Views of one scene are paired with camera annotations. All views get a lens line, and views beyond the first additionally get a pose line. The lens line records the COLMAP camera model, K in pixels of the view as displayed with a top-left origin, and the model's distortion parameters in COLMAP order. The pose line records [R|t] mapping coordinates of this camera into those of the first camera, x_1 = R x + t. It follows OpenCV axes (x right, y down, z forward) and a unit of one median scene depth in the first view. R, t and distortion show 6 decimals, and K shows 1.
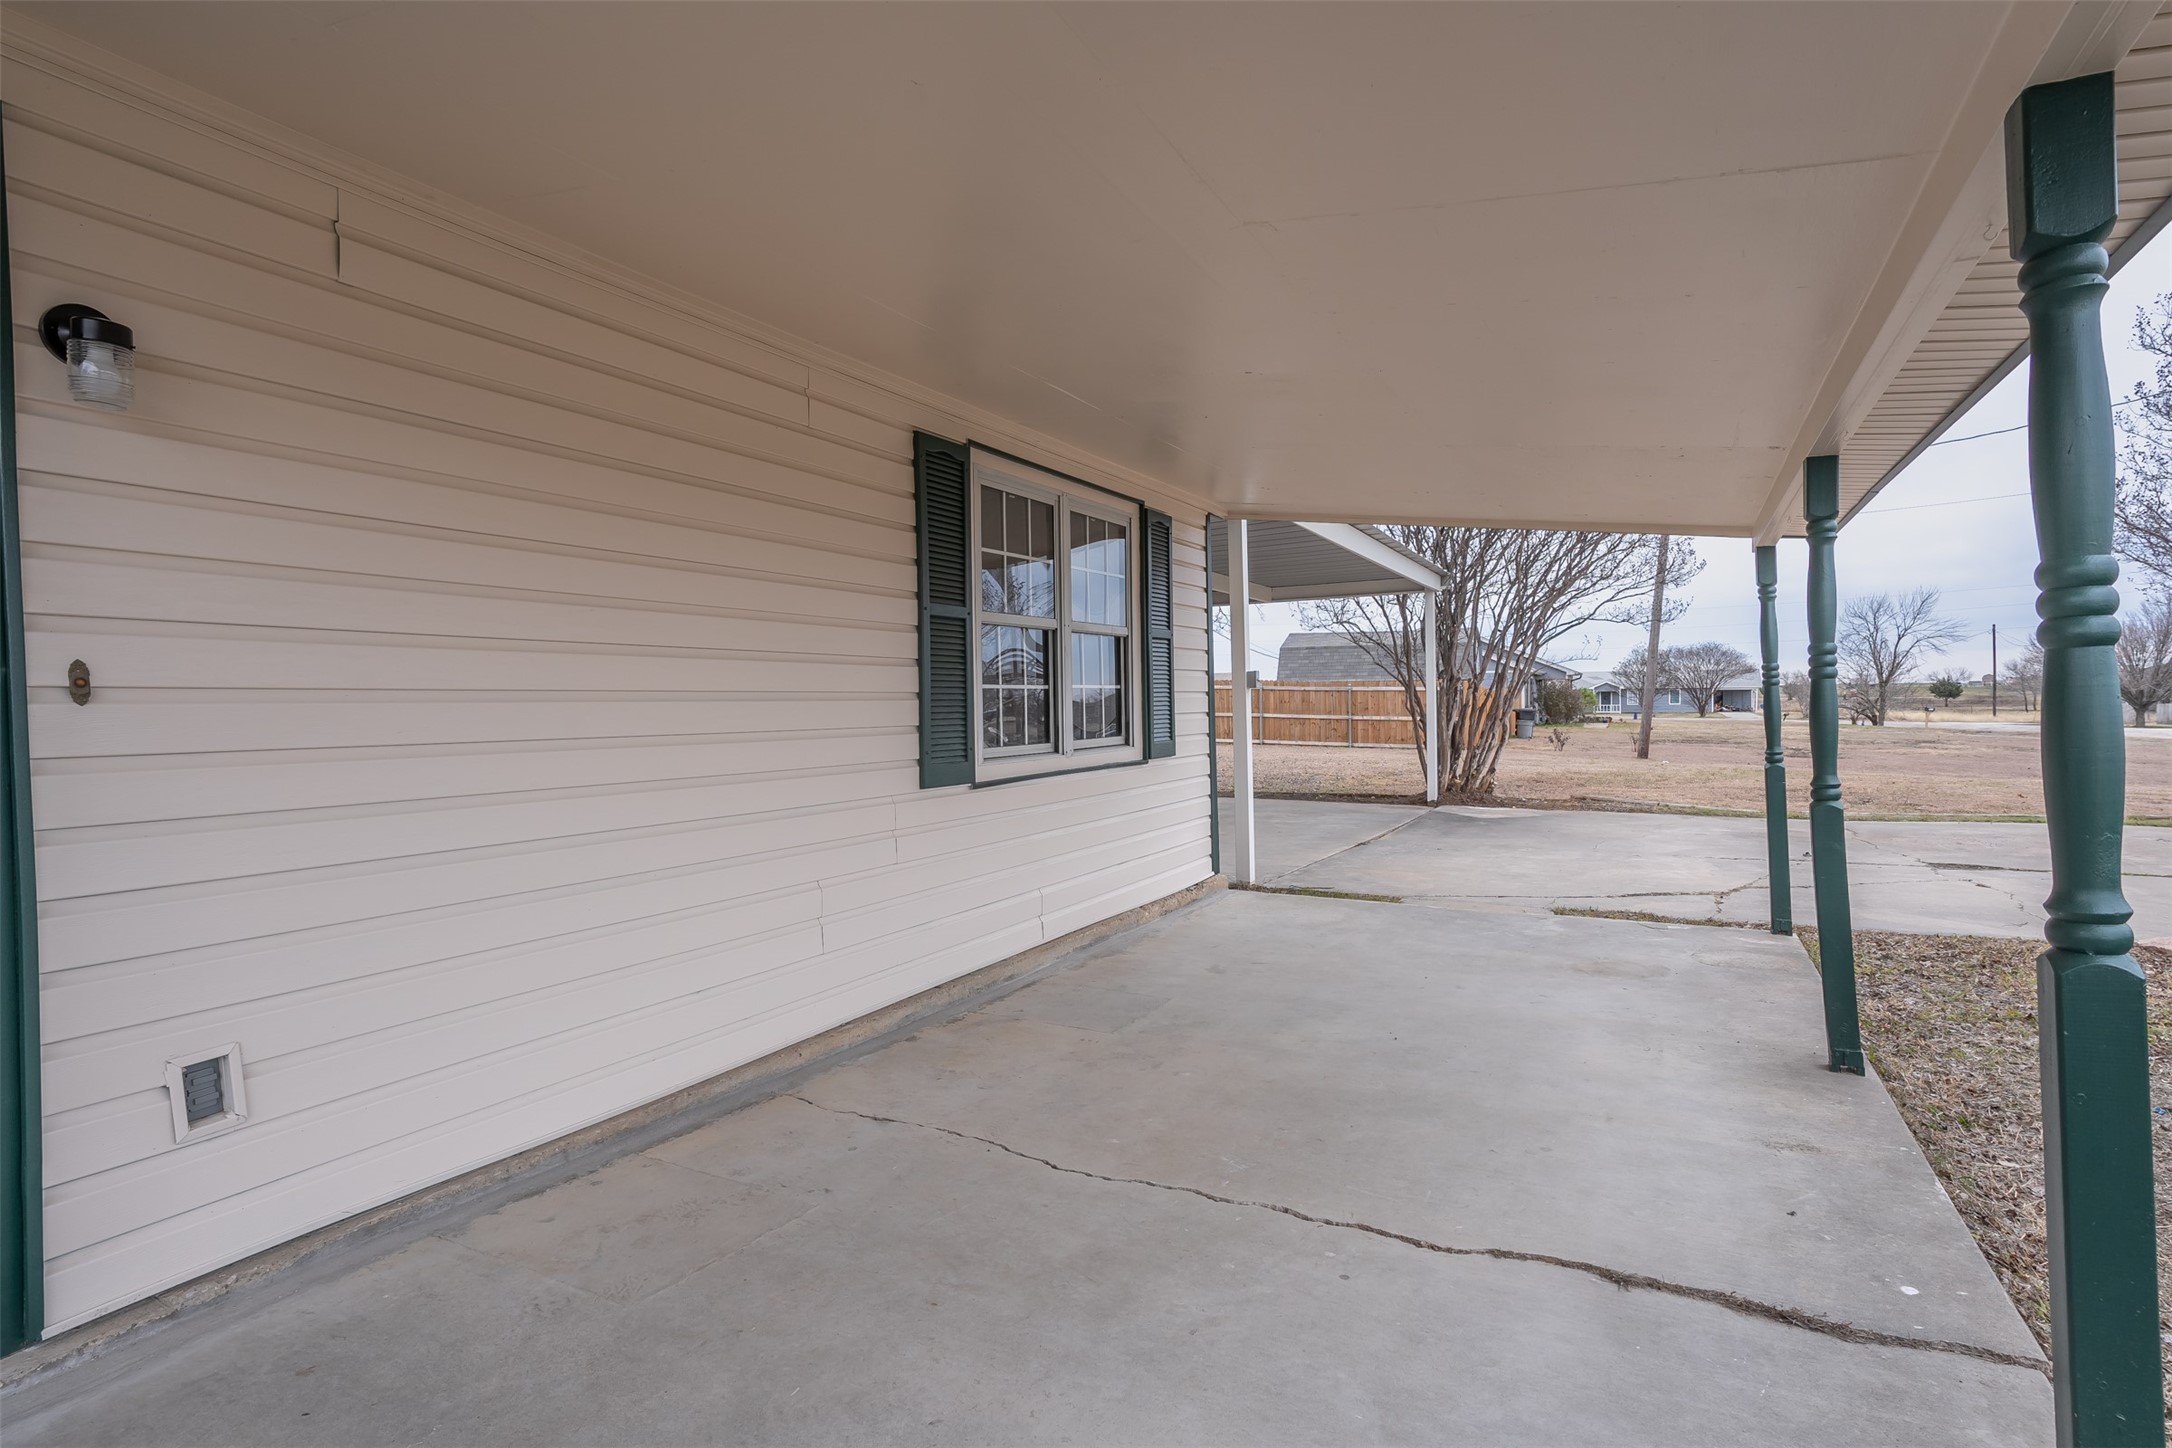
lens RADIAL K [[1125.4, 0, 1049.1], [0, 1125.4, 709.0], [0, 0, 1]] dist [-0.039680, 0.026661]
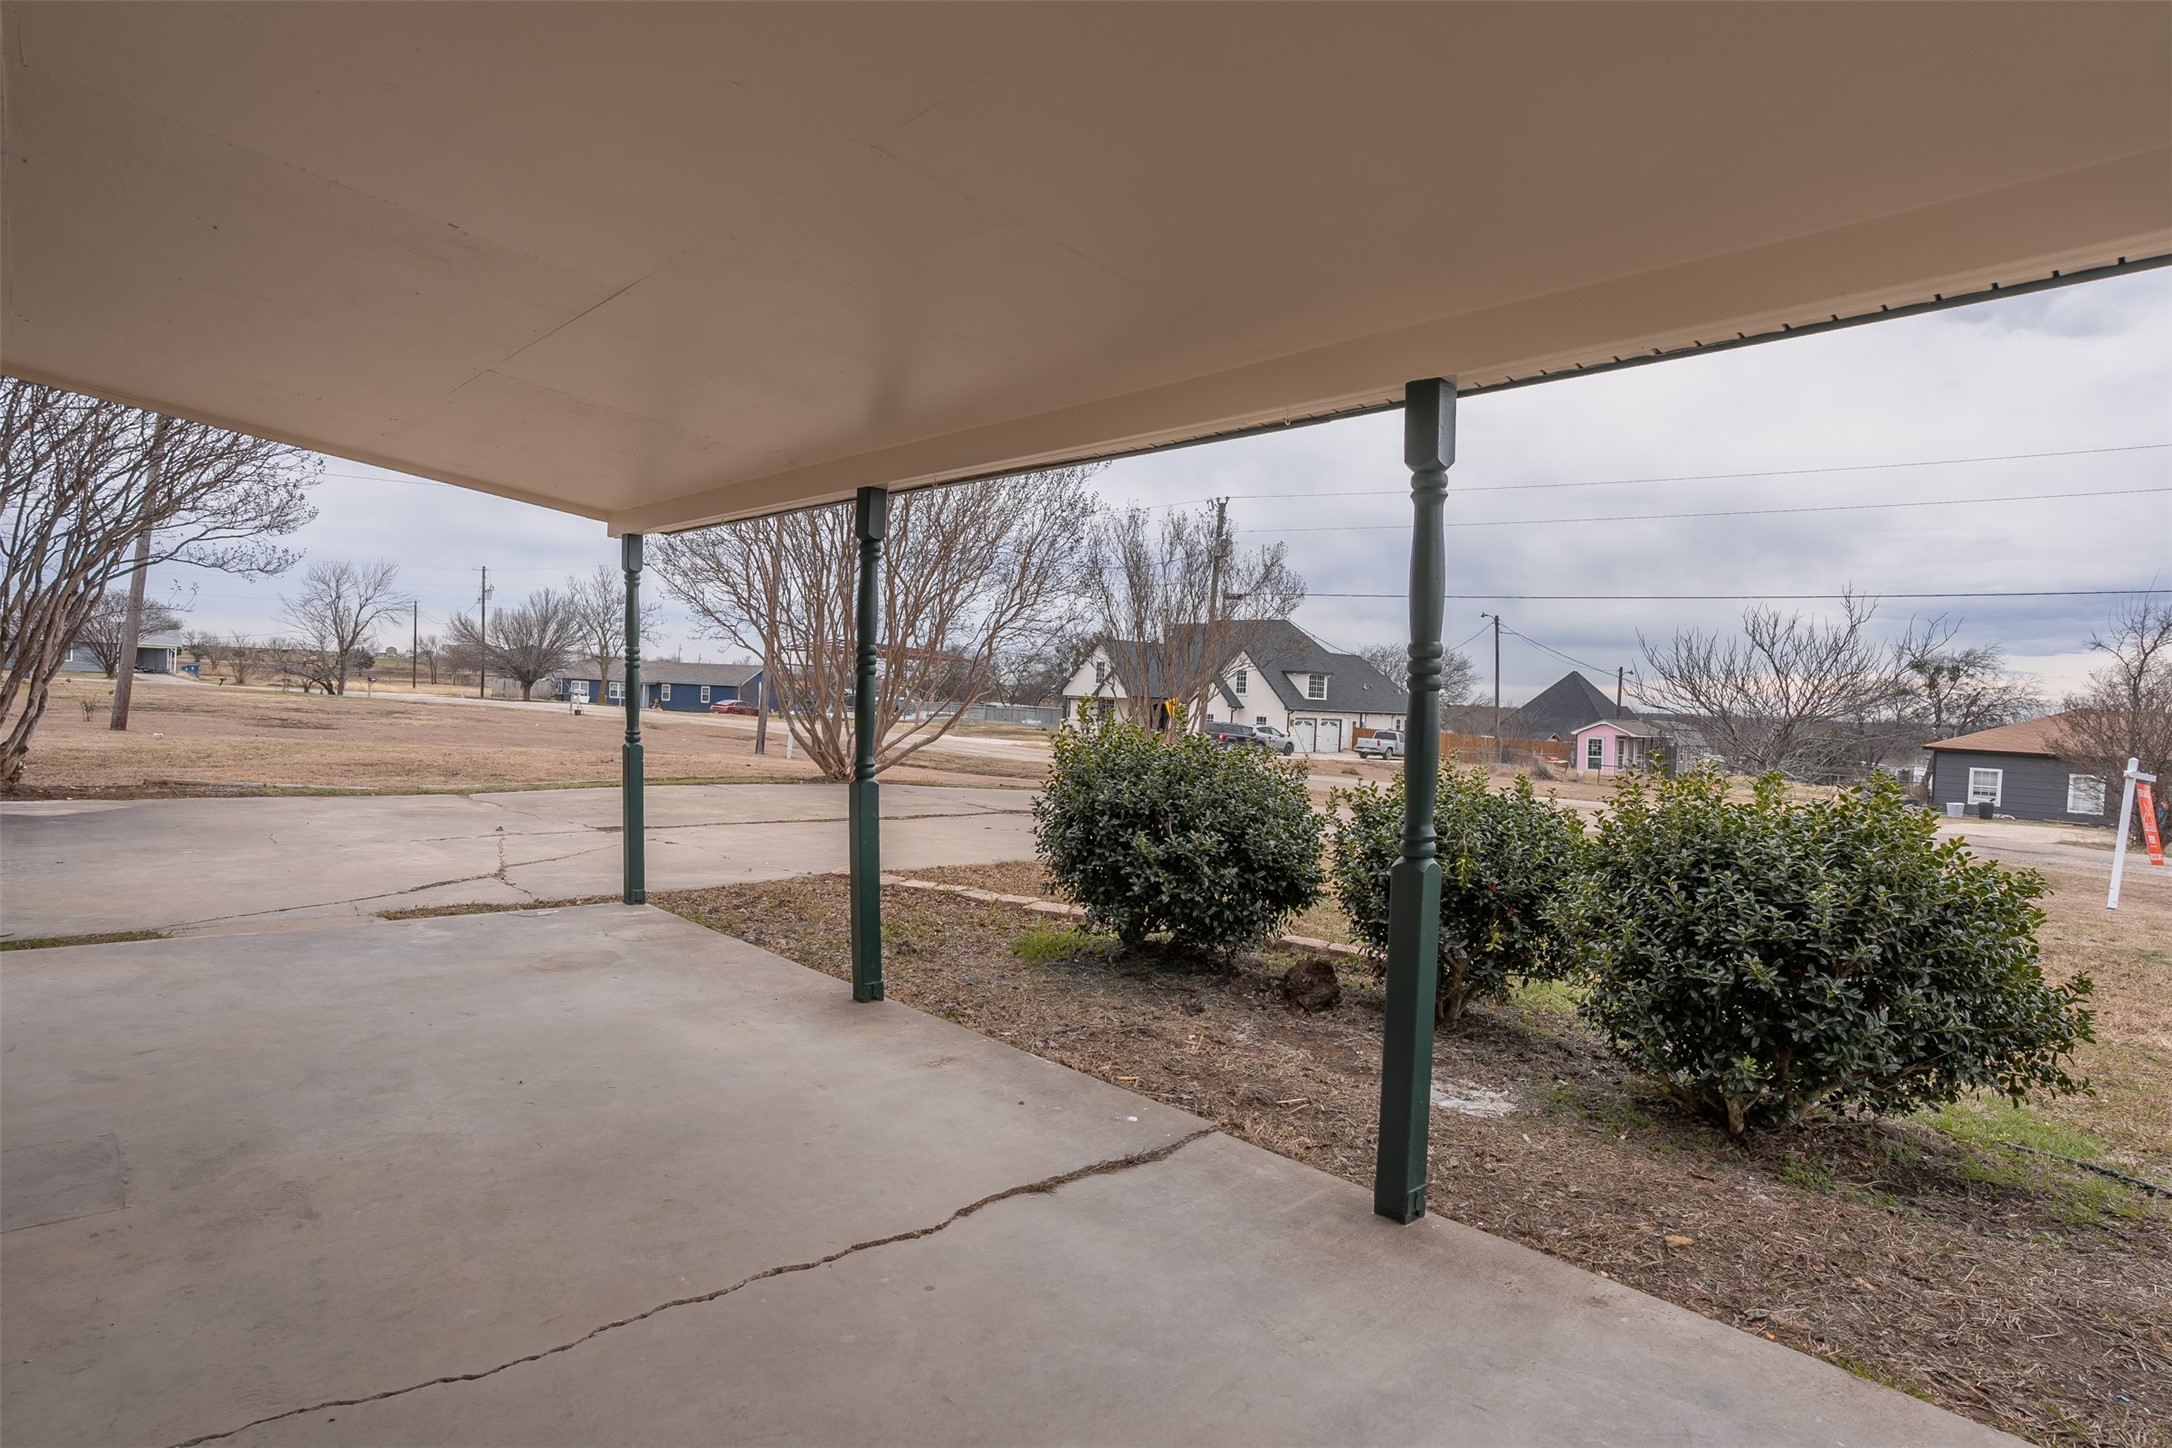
lens RADIAL K [[1206.1, 0, 1097.2], [0, 1206.1, 689.4], [0, 0, 1]] dist [-0.009241, 0.000203]
pose [[0.316398, 0.030312, 0.948142, -0.445687], [-0.042934, 0.998923, -0.017609, -0.000248], [-0.947654, -0.035136, 0.317359, 0.347208]]
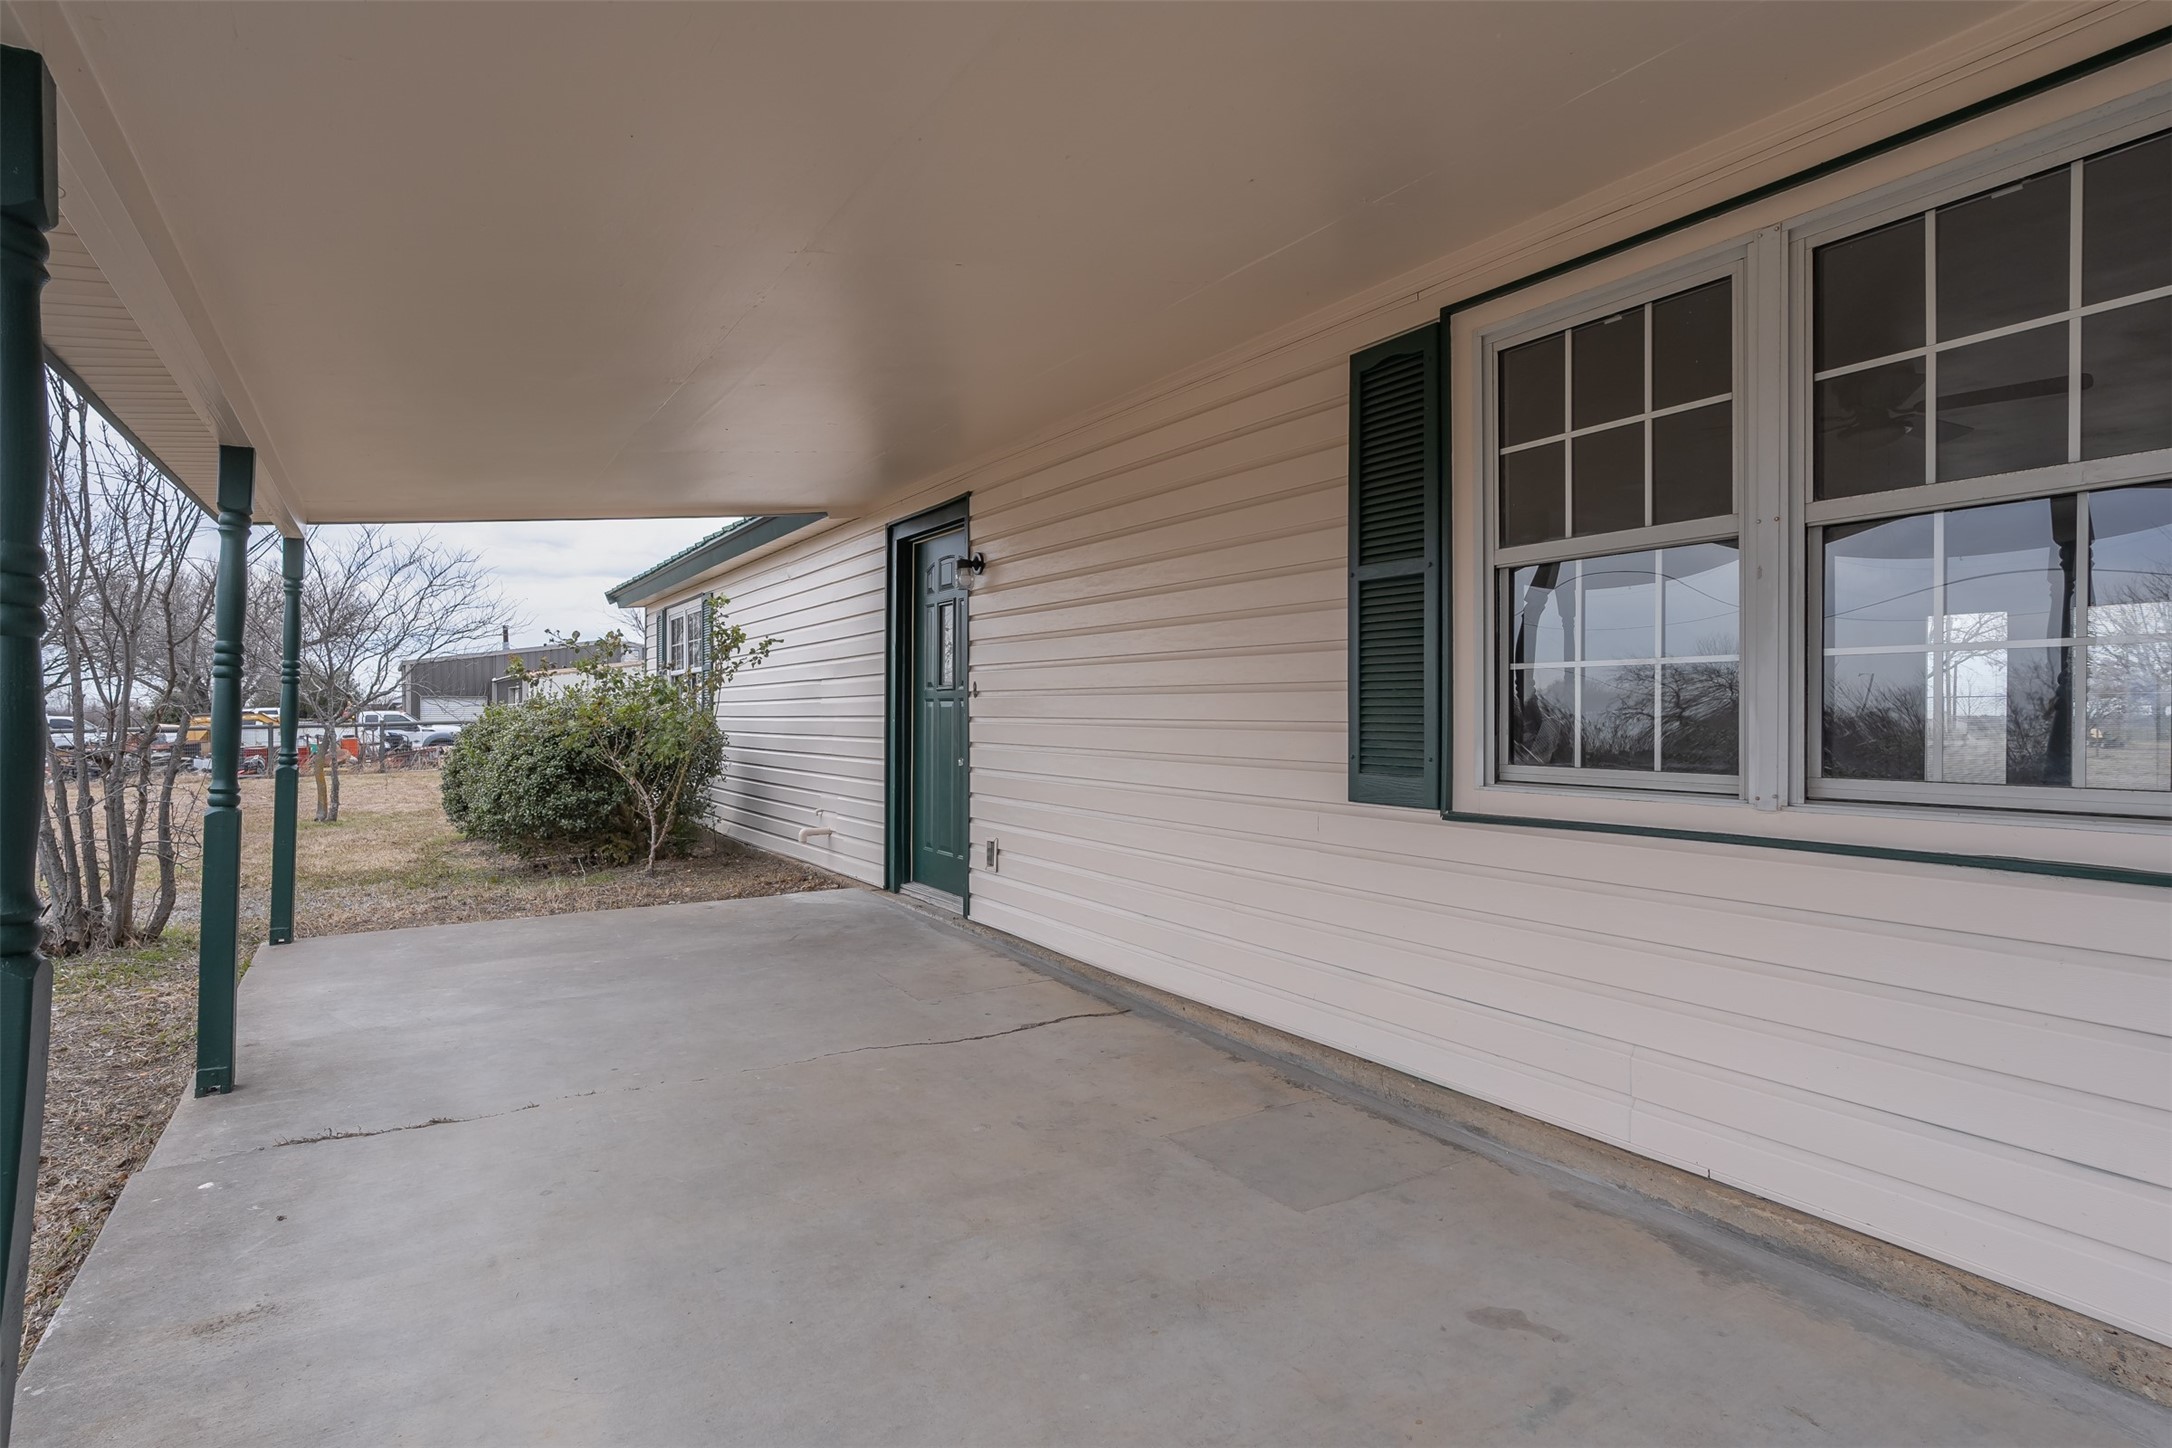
lens RADIAL K [[1125.4, 0, 1049.1], [0, 1125.4, 709.0], [0, 0, 1]] dist [-0.039680, 0.026661]
pose [[-0.506921, 0.009939, -0.861935, 0.821605], [0.001189, 0.999941, 0.010831, -0.004440], [0.861992, 0.004465, -0.506903, 1.465831]]
